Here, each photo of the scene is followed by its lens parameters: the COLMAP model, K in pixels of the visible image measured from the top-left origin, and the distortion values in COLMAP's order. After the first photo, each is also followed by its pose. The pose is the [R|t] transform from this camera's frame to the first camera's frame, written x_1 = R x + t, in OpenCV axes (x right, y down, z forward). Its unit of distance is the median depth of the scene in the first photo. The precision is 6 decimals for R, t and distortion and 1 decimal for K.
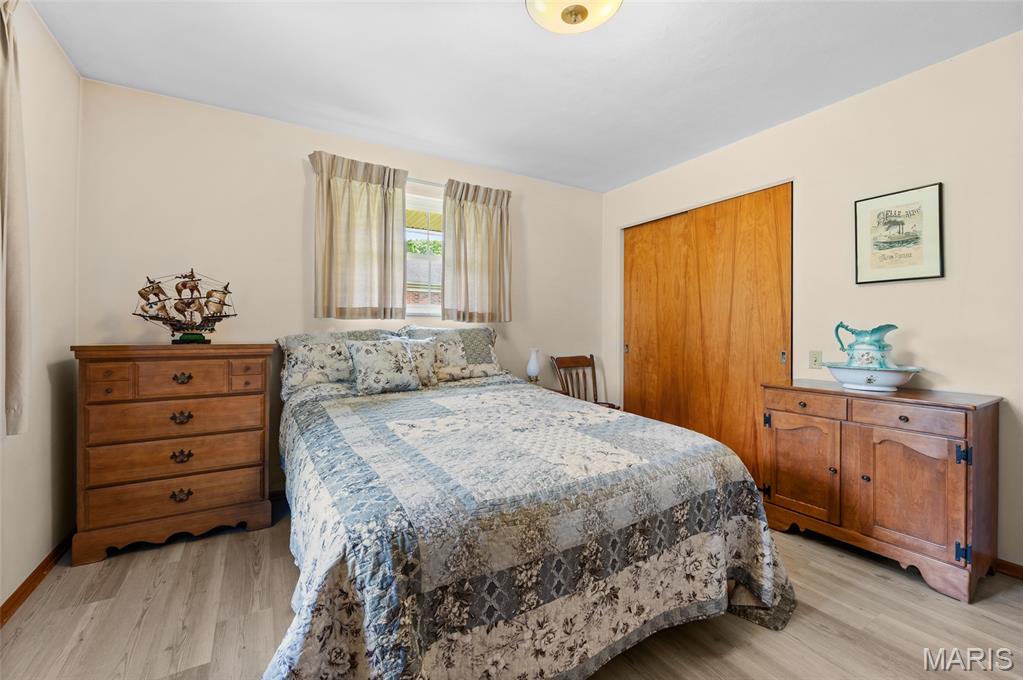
lens RADIAL K [[422.8, 0, 511.9], [0, 422.8, 331.7], [0, 0, 1]] dist [-0.001493, -0.000104]
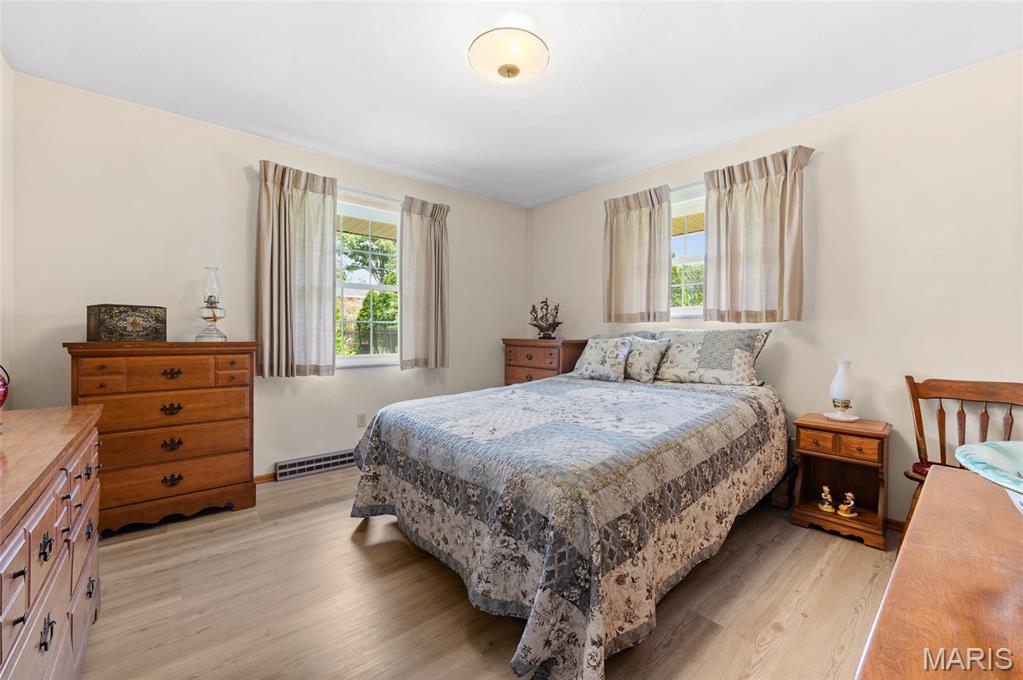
lens RADIAL K [[406.2, 0, 514.0], [0, 406.2, 335.9], [0, 0, 1]] dist [-0.008203, -0.000191]
pose [[0.164073, 0.007807, -0.986417, 0.858935], [-0.009462, 0.999935, 0.006340, 0.005226], [0.986403, 0.008293, 0.164136, 0.541472]]
